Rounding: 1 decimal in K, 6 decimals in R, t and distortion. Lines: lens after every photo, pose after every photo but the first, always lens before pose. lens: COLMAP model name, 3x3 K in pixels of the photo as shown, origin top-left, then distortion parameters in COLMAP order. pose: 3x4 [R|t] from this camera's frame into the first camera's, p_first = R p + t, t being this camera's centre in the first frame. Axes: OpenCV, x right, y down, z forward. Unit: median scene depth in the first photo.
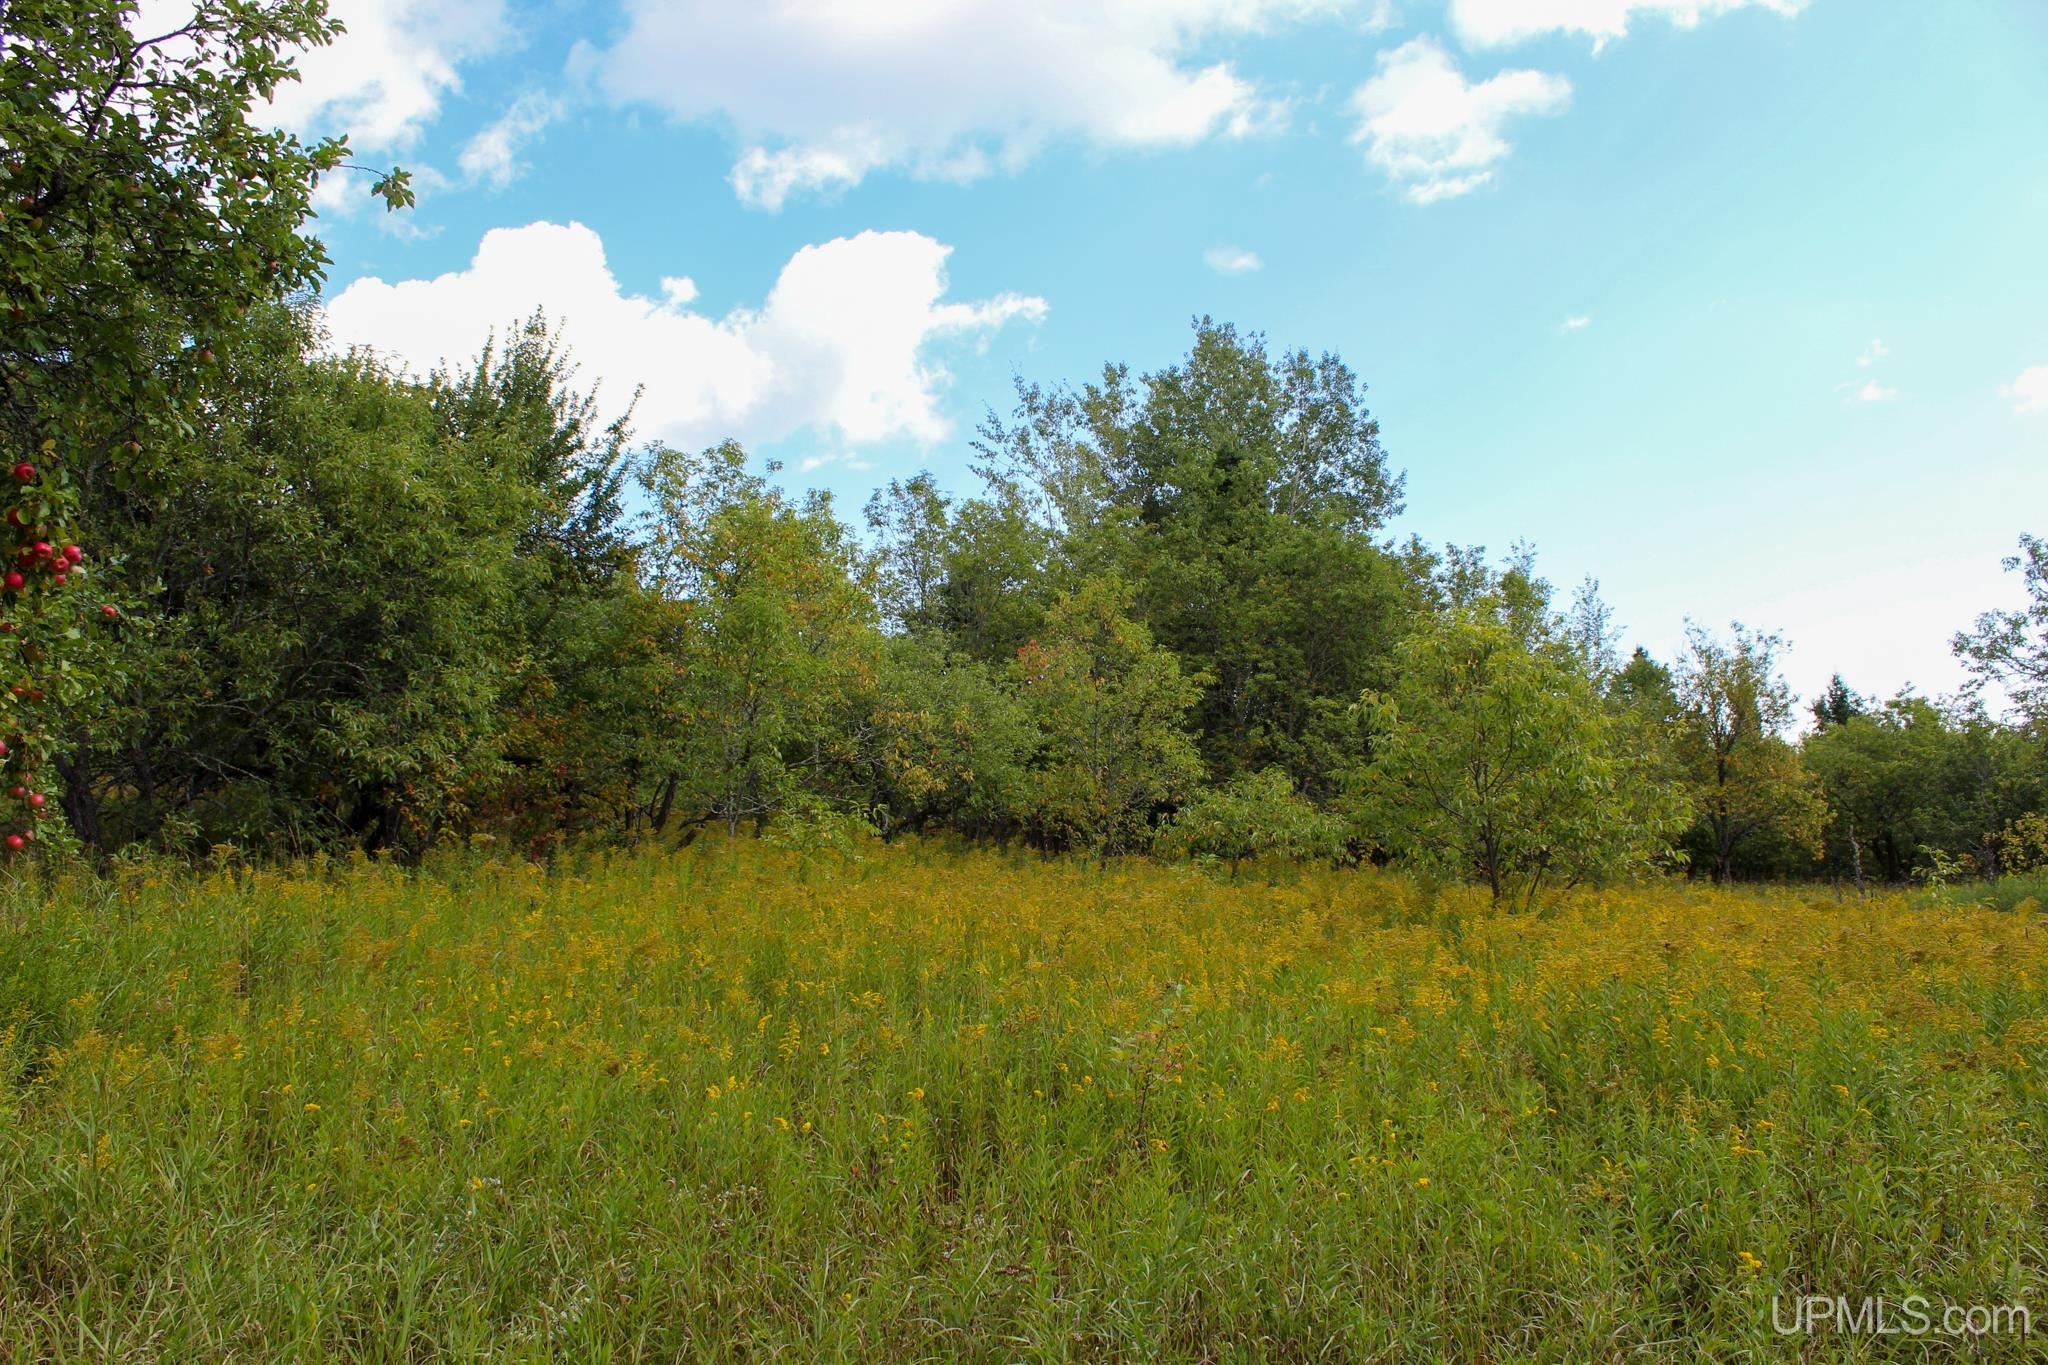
lens RADIAL K [[1698.6, 0, 1018.3], [0, 1698.6, 661.9], [0, 0, 1]] dist [-0.169462, 0.145689]
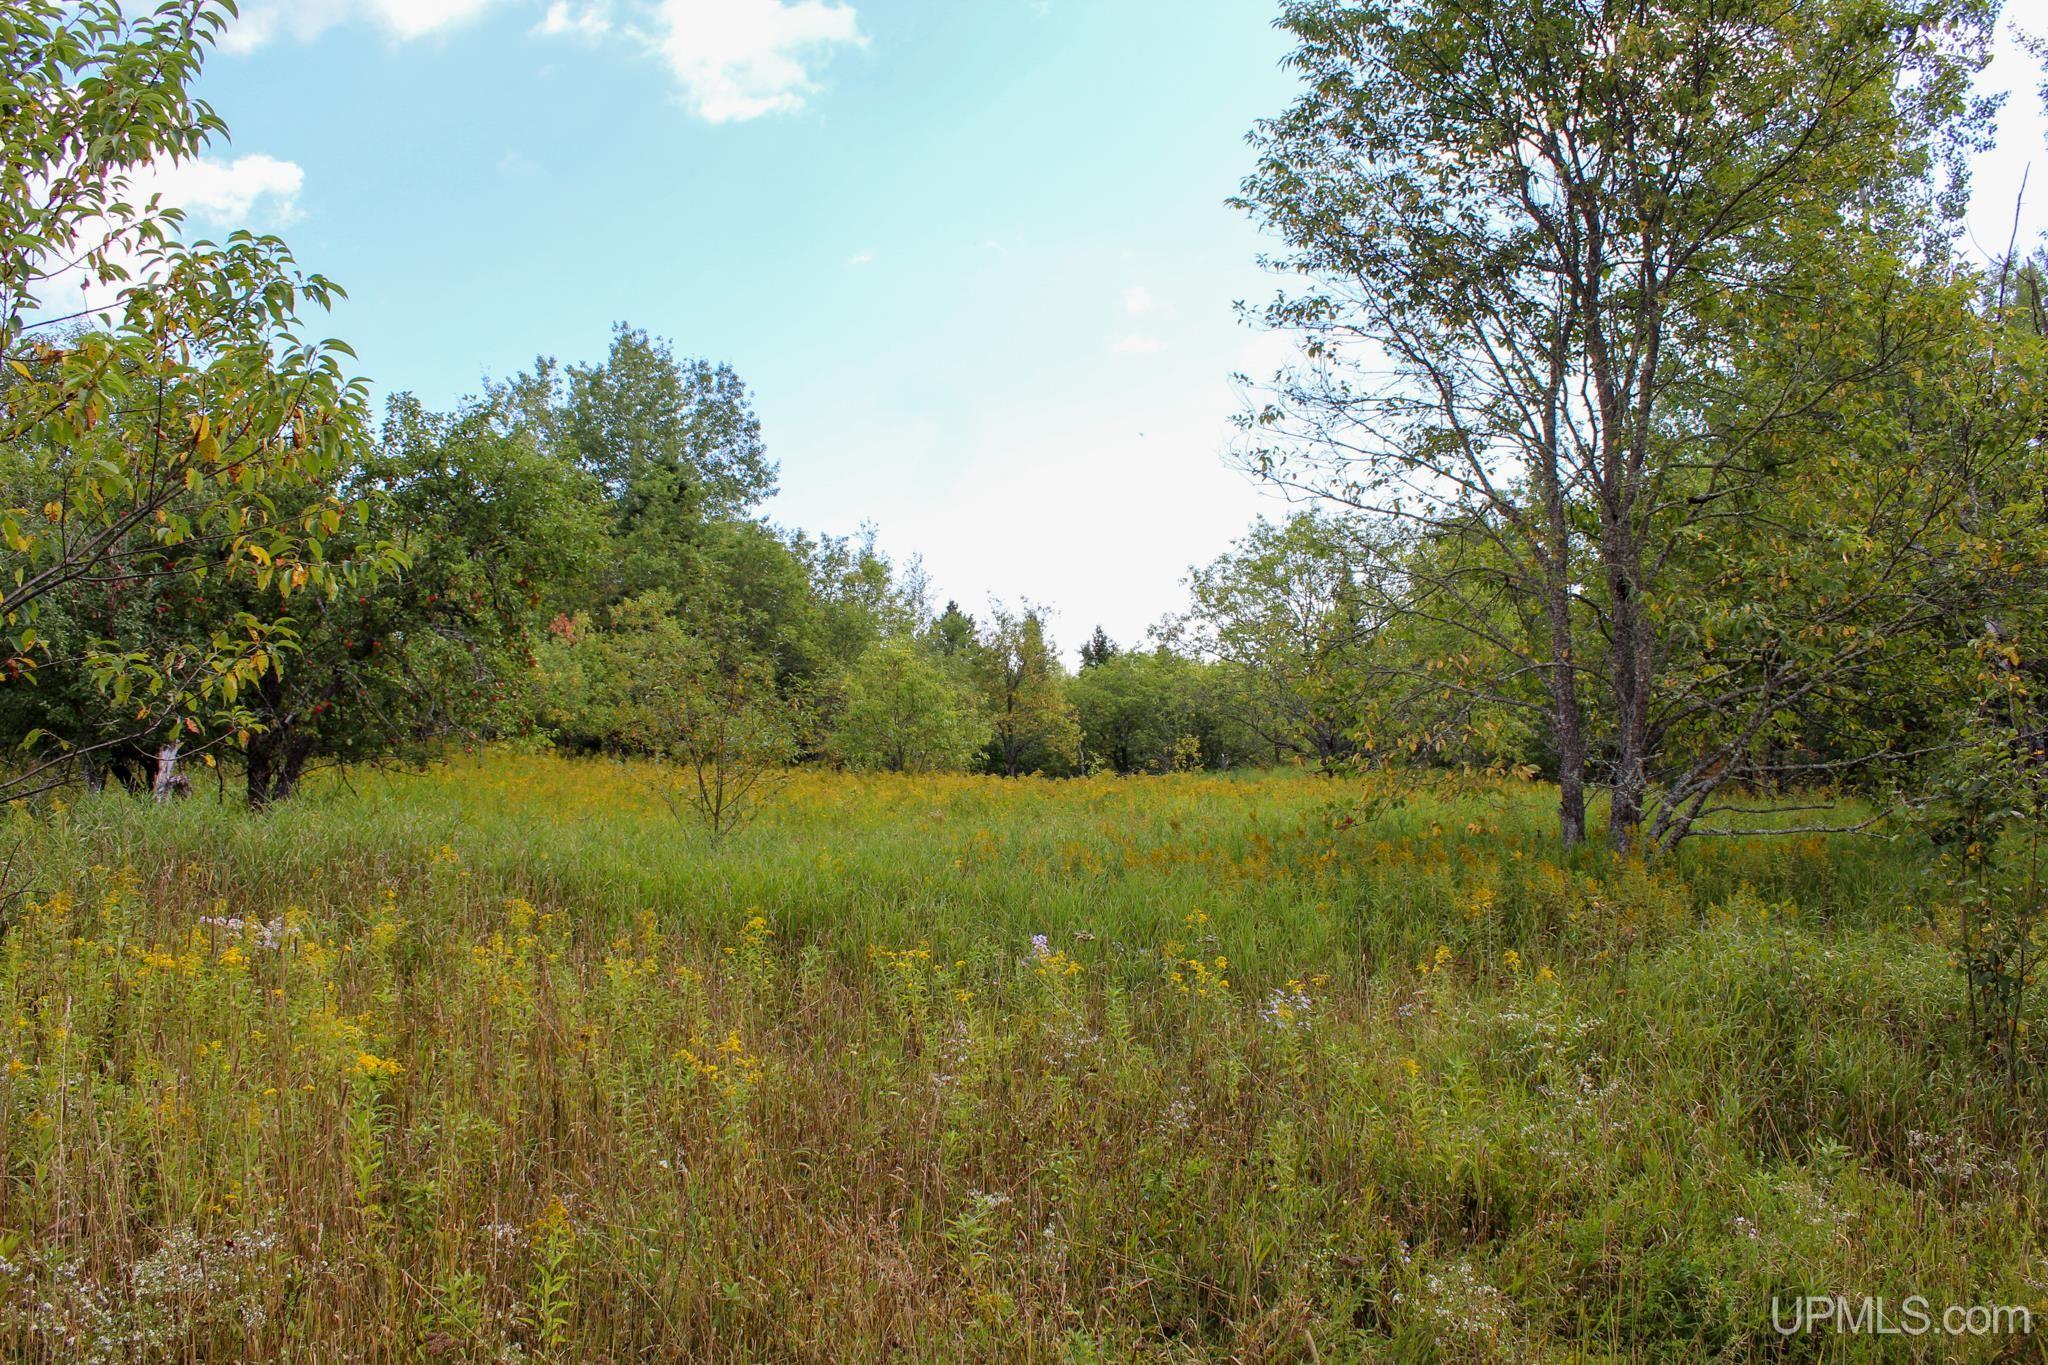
lens RADIAL K [[1698.6, 0, 1018.3], [0, 1698.6, 661.9], [0, 0, 1]] dist [-0.169462, 0.145689]
pose [[0.919658, 0.013357, 0.392494, -0.138643], [-0.033281, 0.998477, 0.044002, -0.033457], [-0.391309, -0.053530, 0.918701, -0.335818]]
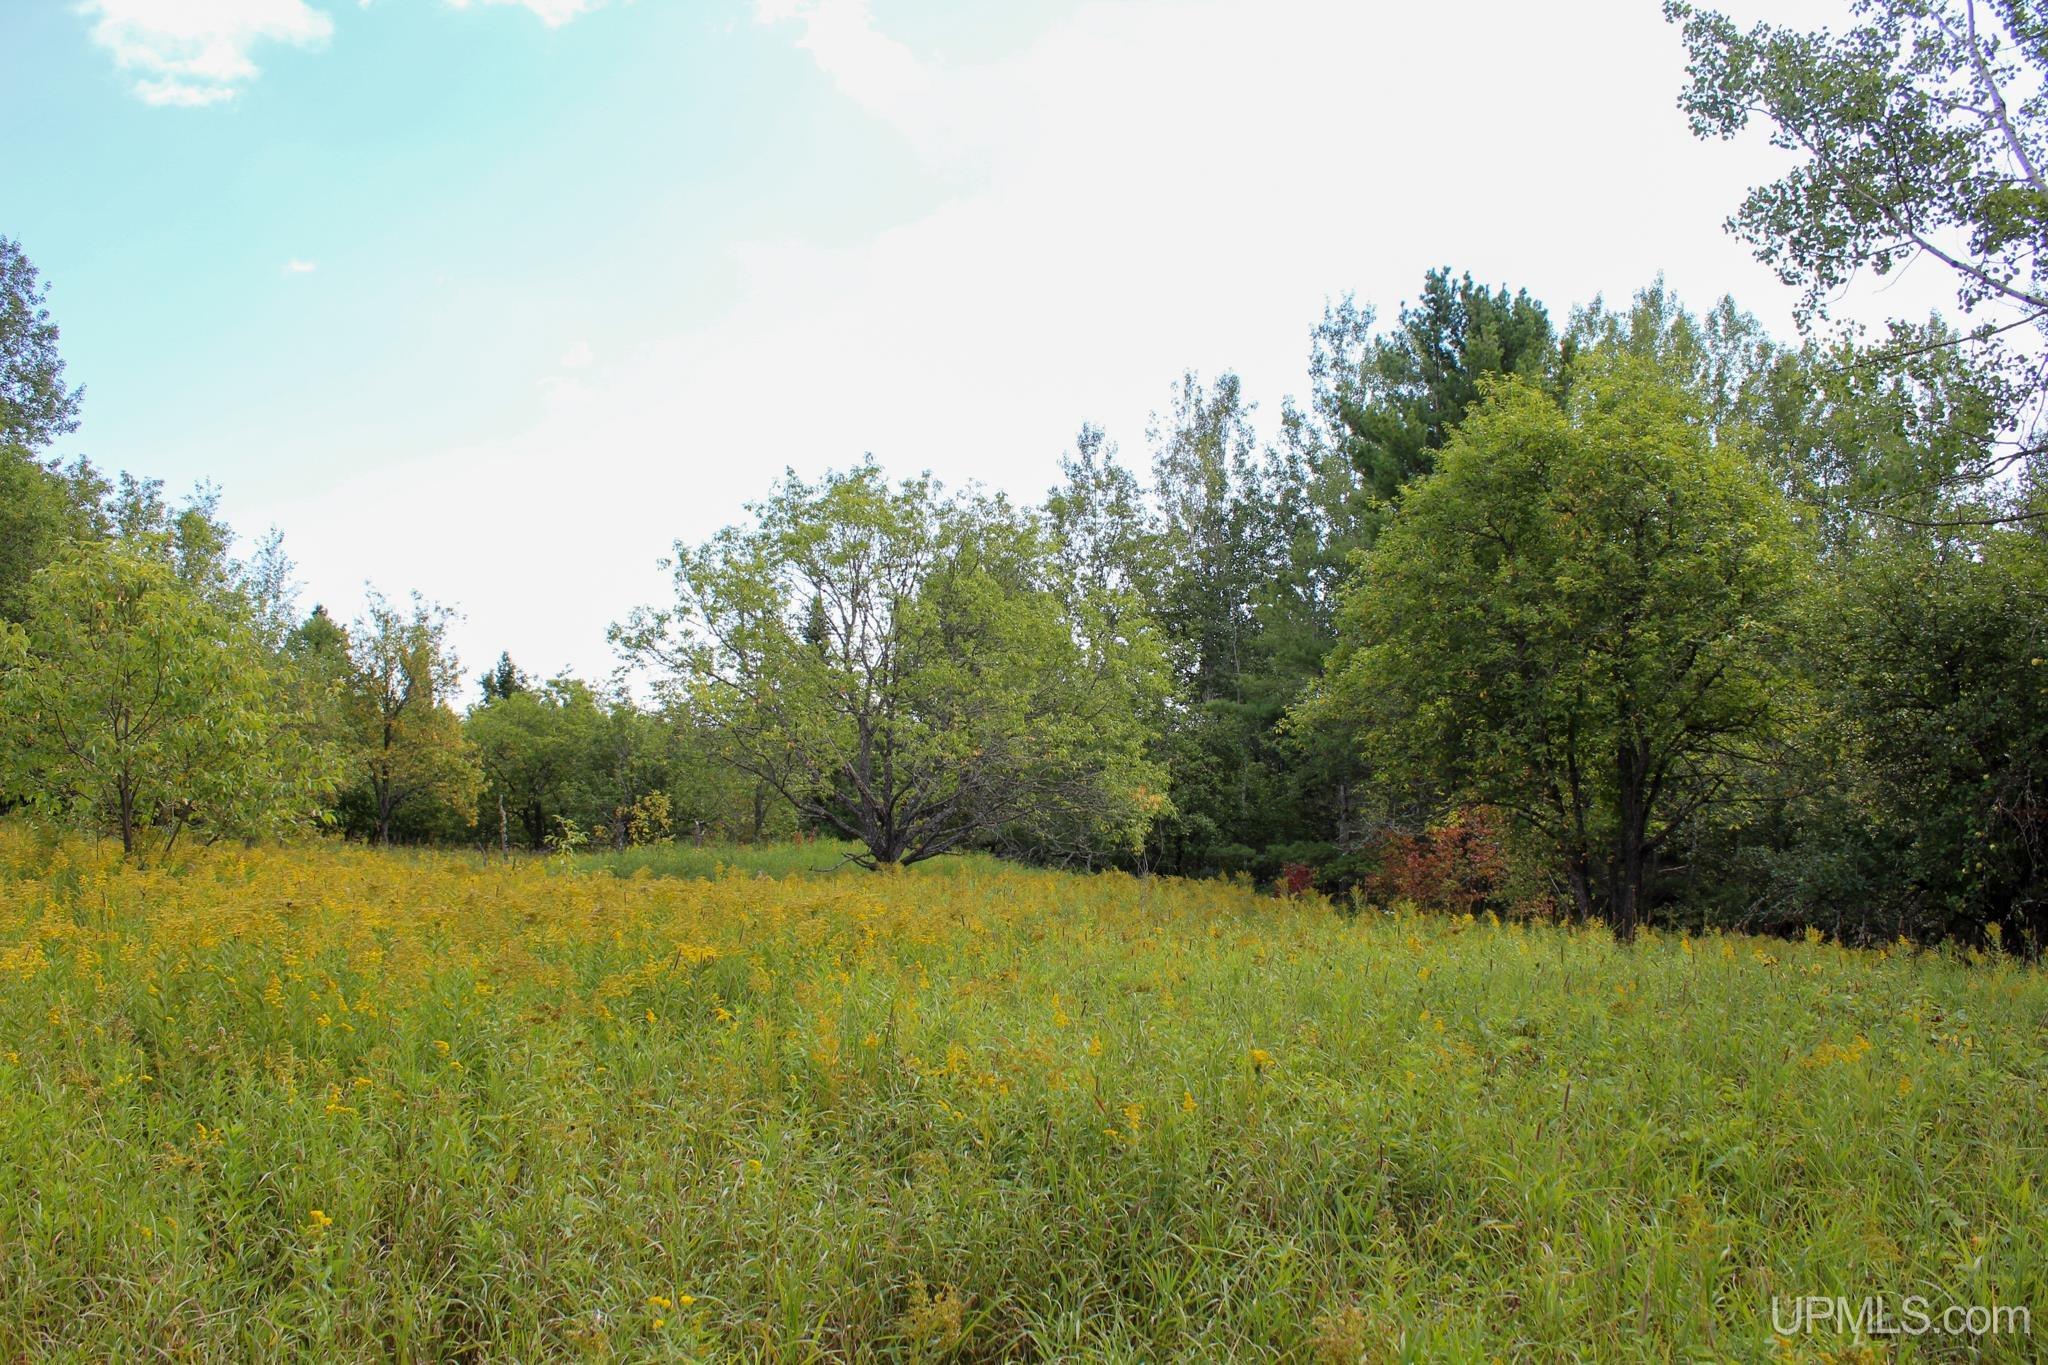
lens RADIAL K [[1698.6, 0, 1018.3], [0, 1698.6, 661.9], [0, 0, 1]] dist [-0.169462, 0.145689]
pose [[0.722909, 0.083315, 0.685902, 0.003952], [-0.098817, 0.994965, -0.016707, 0.000296], [-0.683841, -0.055701, 0.727502, 0.000023]]
